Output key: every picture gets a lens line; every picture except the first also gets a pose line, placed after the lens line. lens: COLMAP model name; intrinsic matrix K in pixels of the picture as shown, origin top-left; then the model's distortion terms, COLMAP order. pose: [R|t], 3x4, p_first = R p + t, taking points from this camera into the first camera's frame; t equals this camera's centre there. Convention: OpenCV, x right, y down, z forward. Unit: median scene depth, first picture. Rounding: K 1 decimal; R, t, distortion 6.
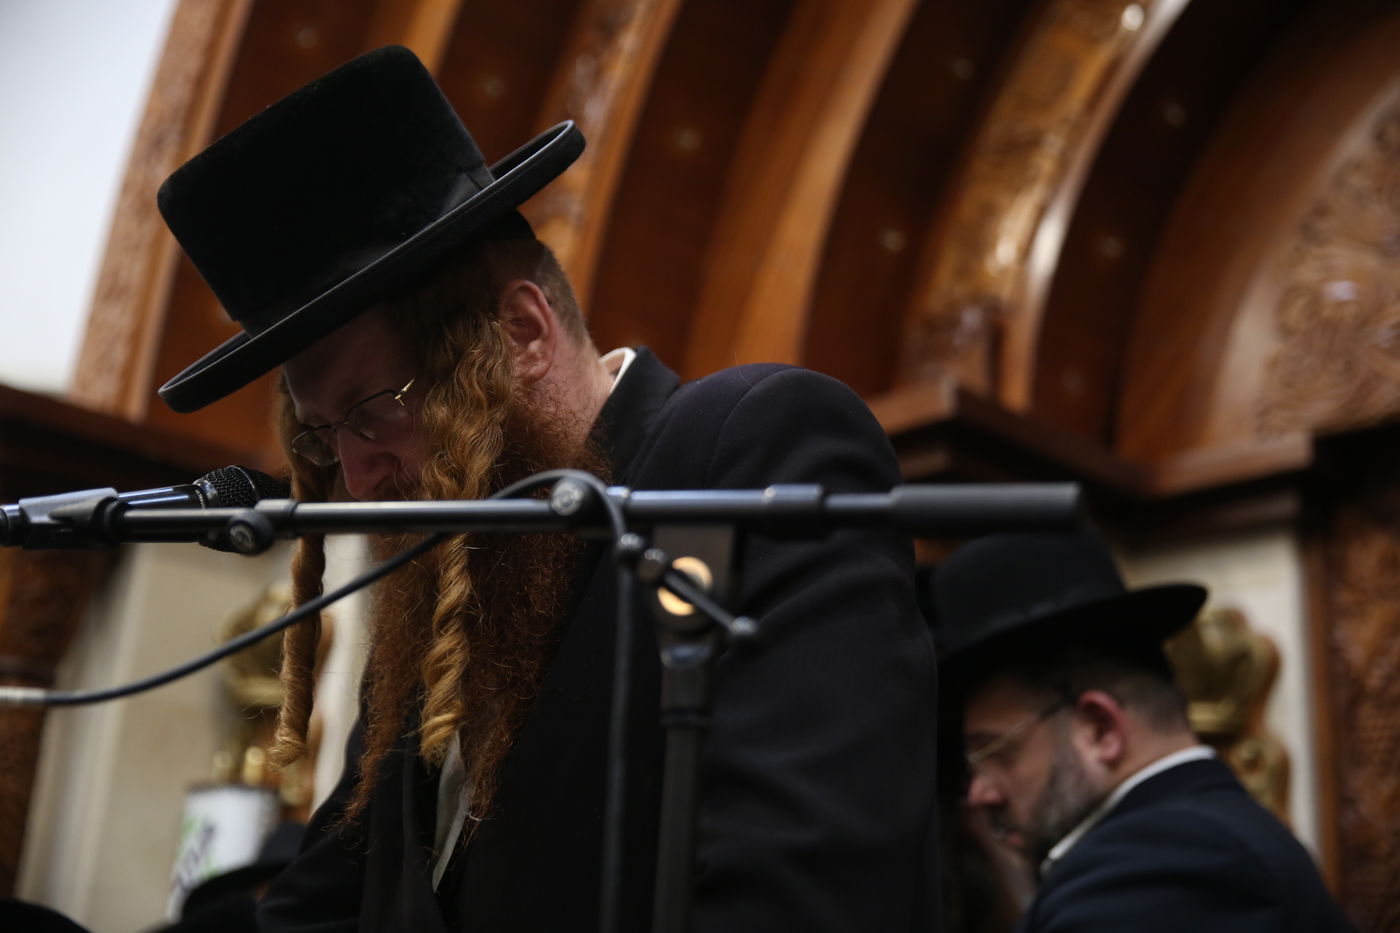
lens RADIAL K [[1753.3, 0, 692.0], [0, 1753.3, 469.5], [0, 0, 1]] dist [0.041704, 0.000000]
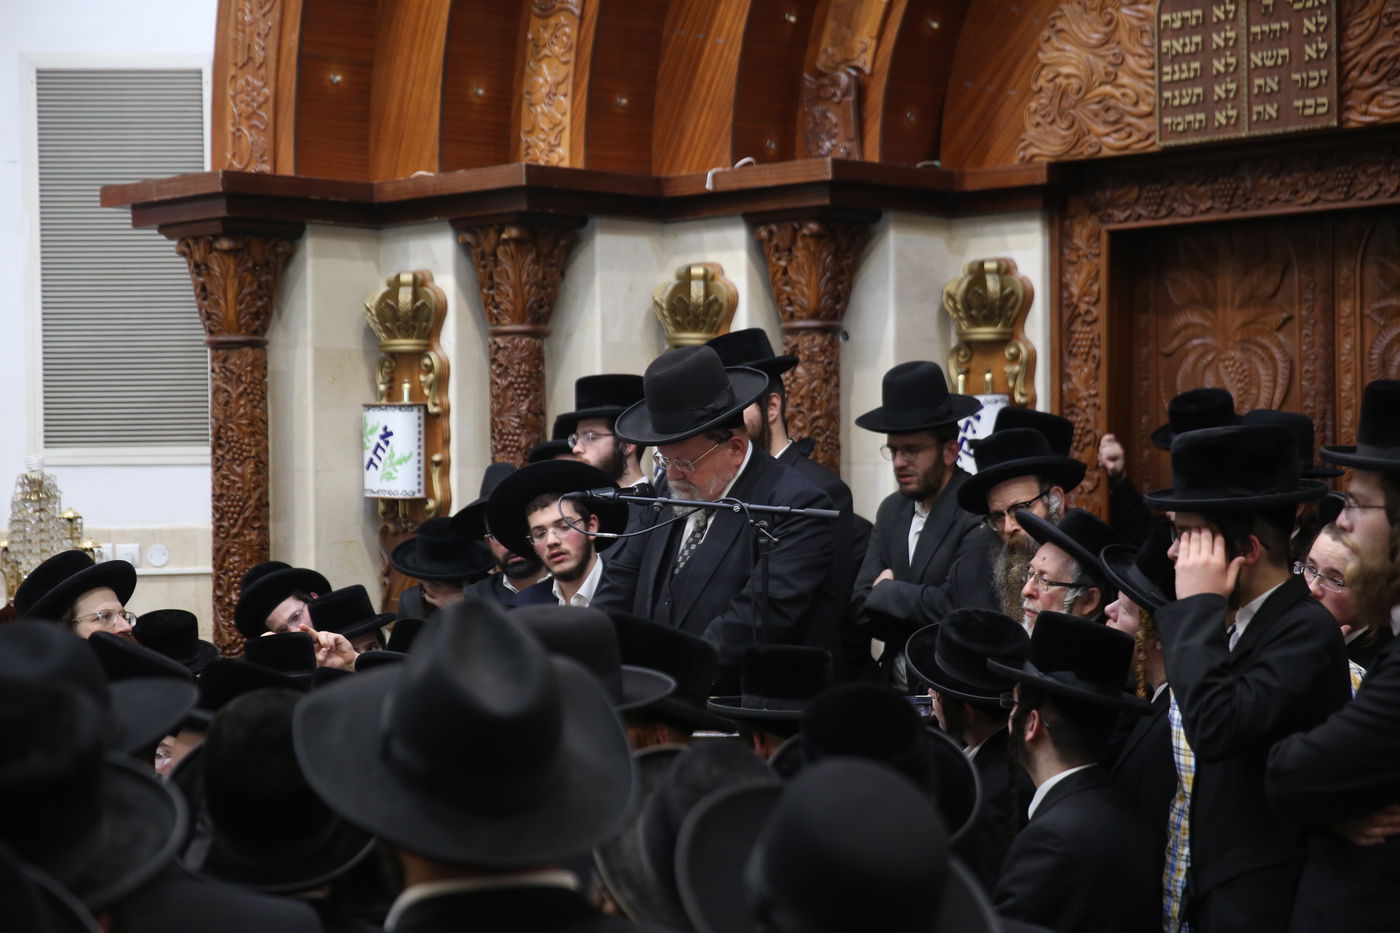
lens RADIAL K [[2445.0, 0, 701.1], [0, 2445.0, 467.3], [0, 0, 1]] dist [0.132597, 0.000000]
pose [[0.995508, -0.073306, 0.059909, -0.127414], [0.048498, 0.938345, 0.342282, -0.545799], [-0.081307, -0.337839, 0.937686, -1.198525]]
